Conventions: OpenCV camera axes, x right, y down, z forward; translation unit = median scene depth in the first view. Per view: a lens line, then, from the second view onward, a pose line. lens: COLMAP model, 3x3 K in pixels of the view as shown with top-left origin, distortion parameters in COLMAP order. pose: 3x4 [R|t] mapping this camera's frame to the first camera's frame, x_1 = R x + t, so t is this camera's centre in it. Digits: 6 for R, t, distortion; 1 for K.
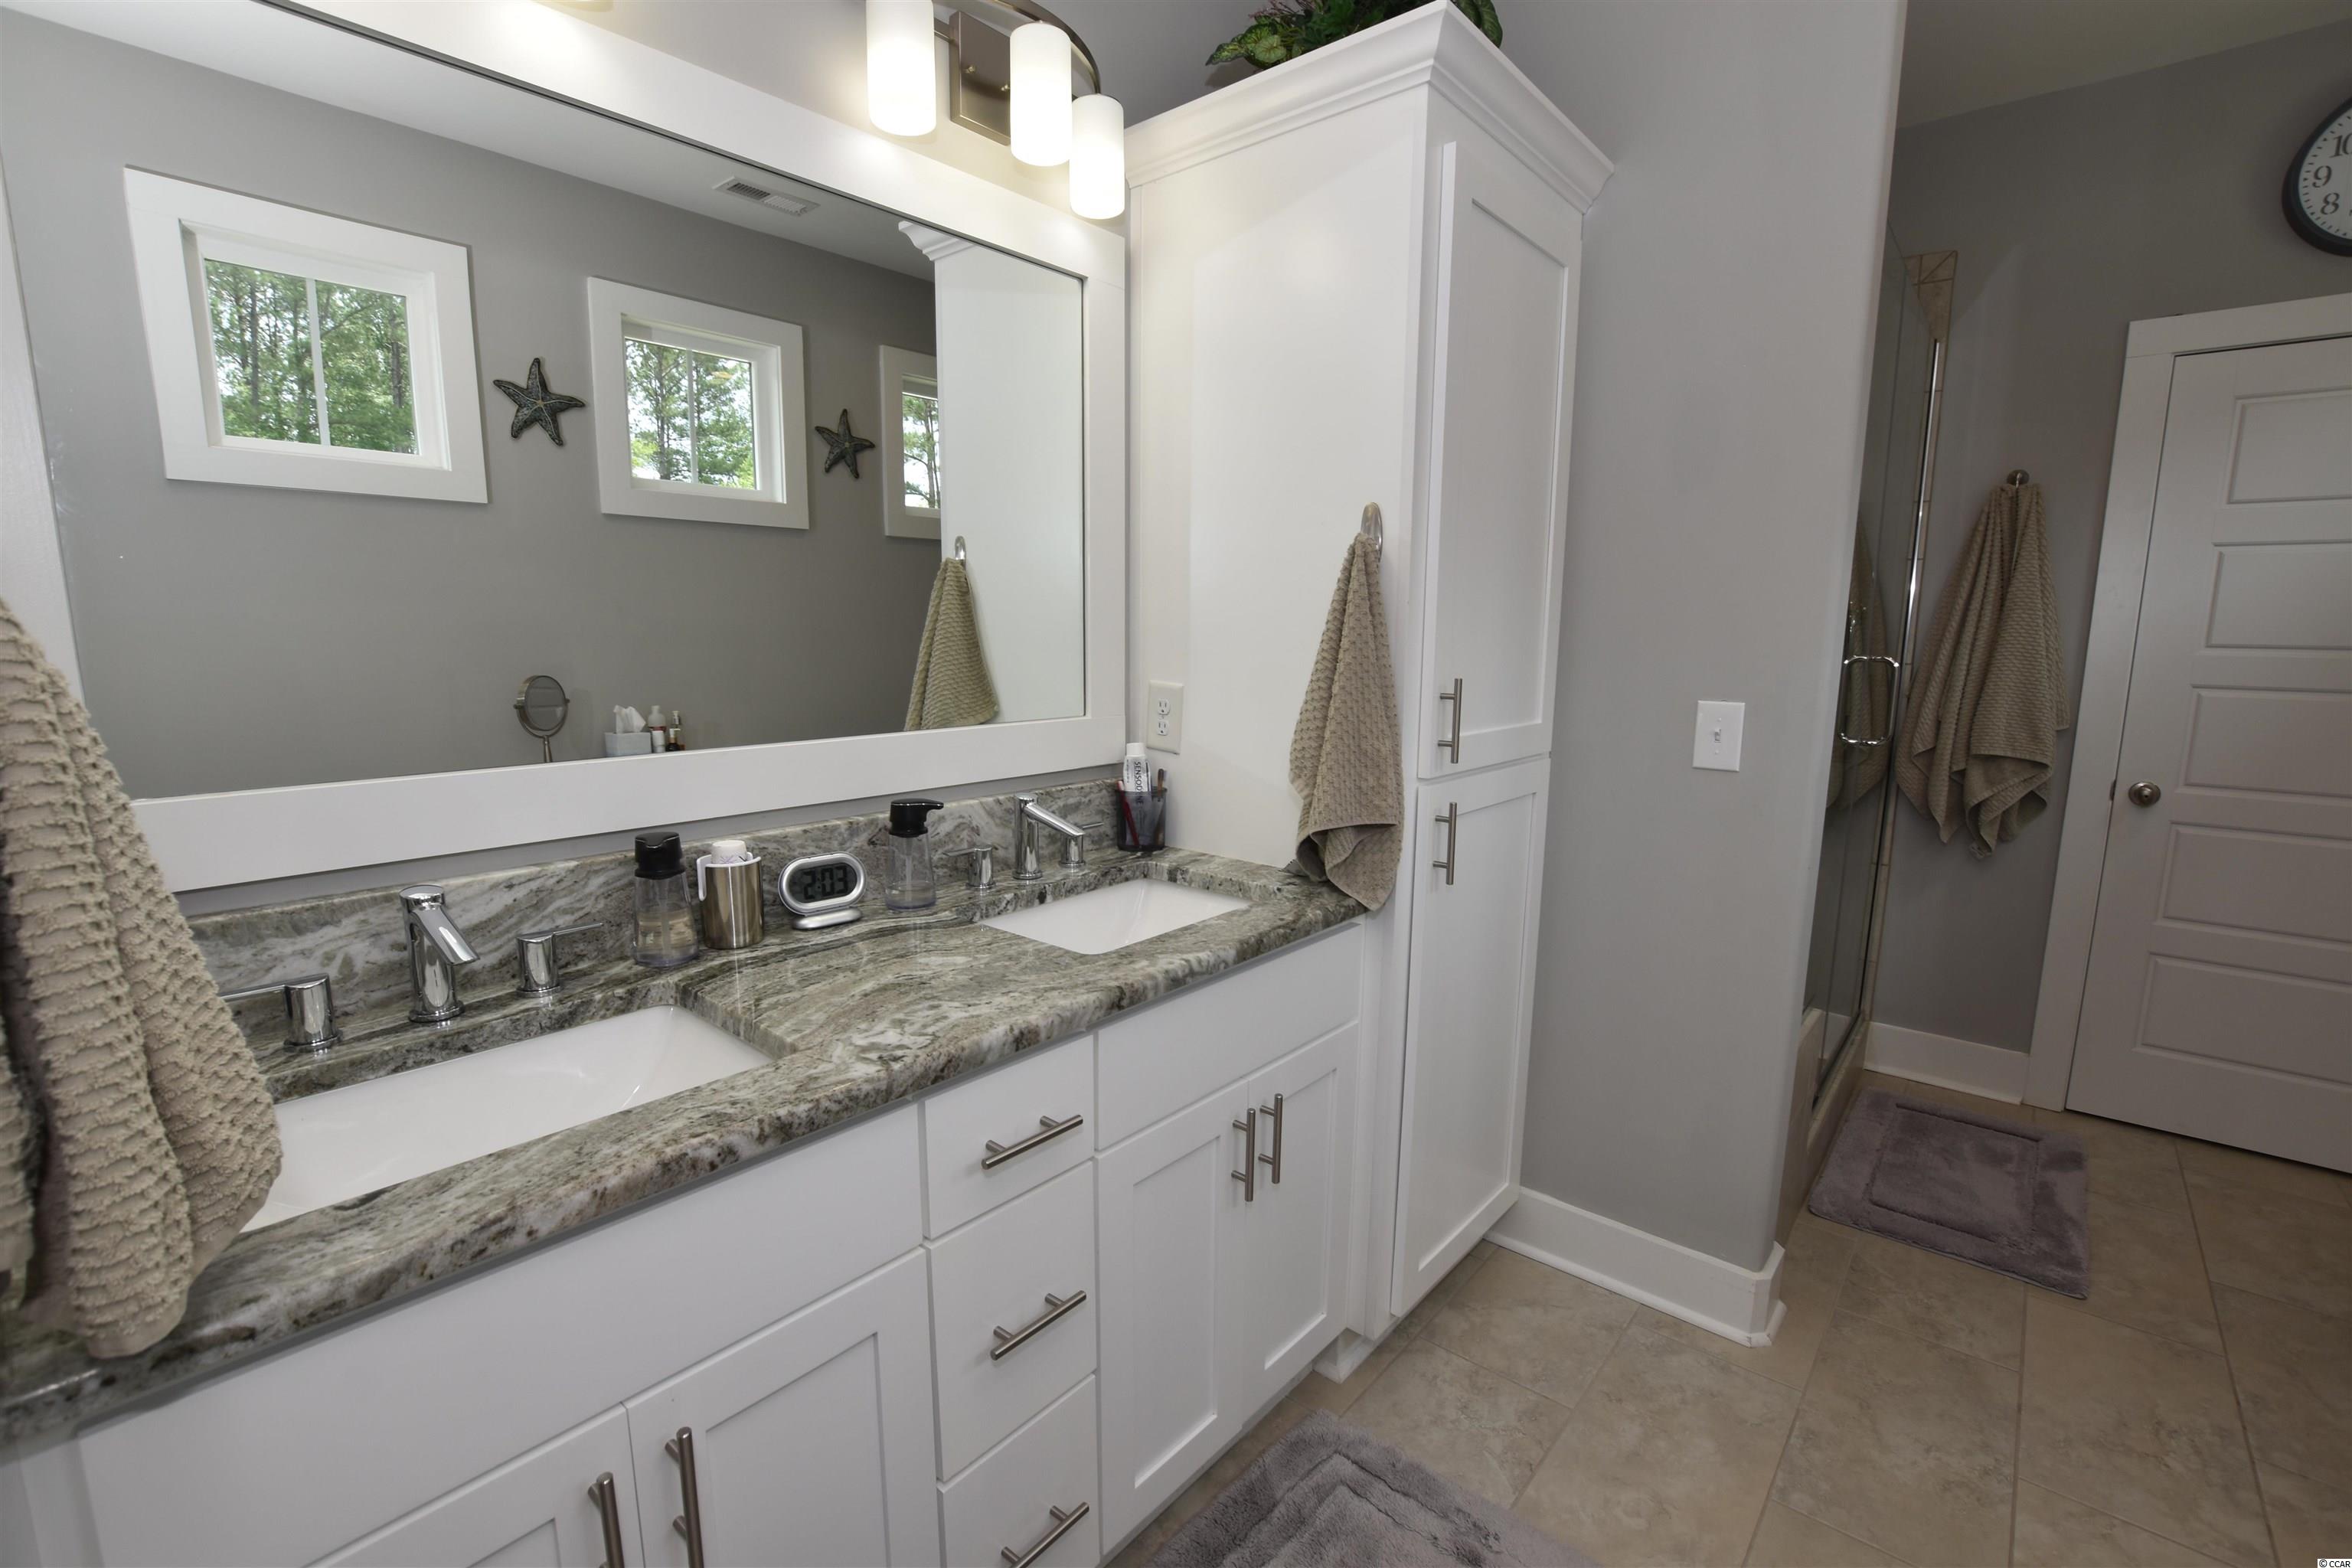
lens RADIAL K [[1031.0, 0, 1186.7], [0, 1031.0, 792.0], [0, 0, 1]] dist [-0.026407, 0.000337]
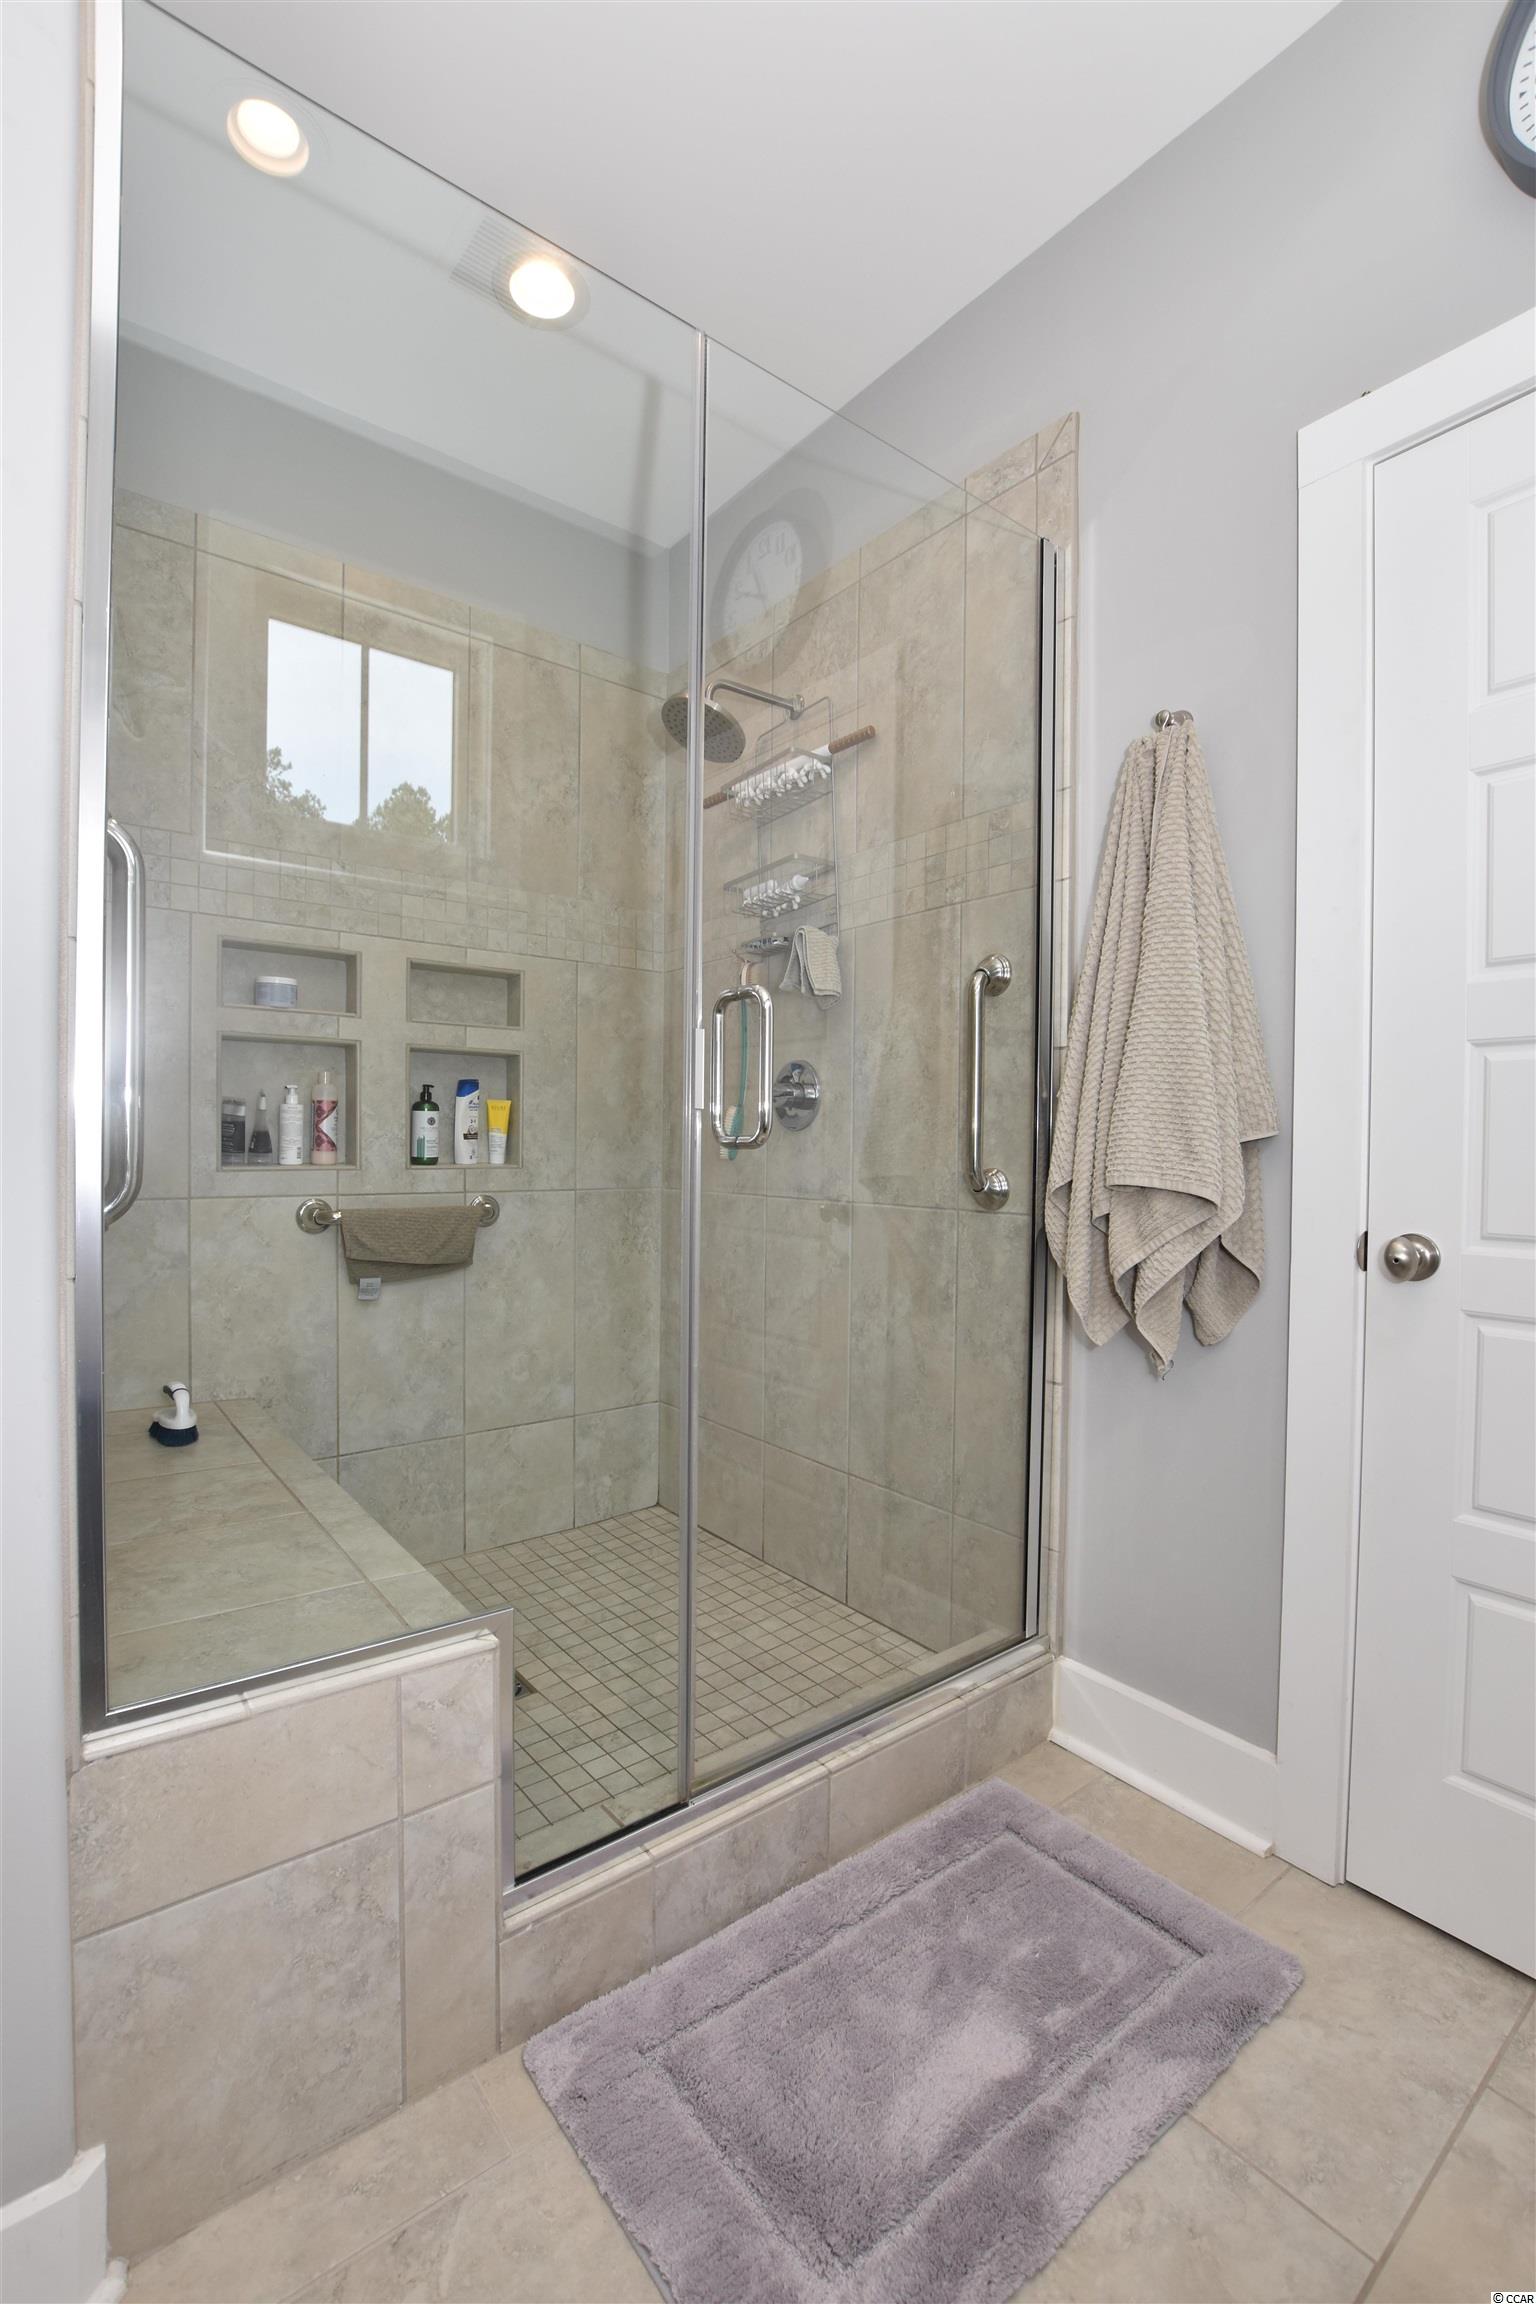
lens RADIAL K [[1010.0, 0, 736.0], [0, 1010.0, 1156.4], [0, 0, 1]] dist [-0.026407, 0.000337]
pose [[0.979046, 0.008743, -0.203450, 0.708246], [-0.038262, 0.989181, -0.141621, 0.035909], [0.200011, 0.146438, 0.968789, 0.424496]]
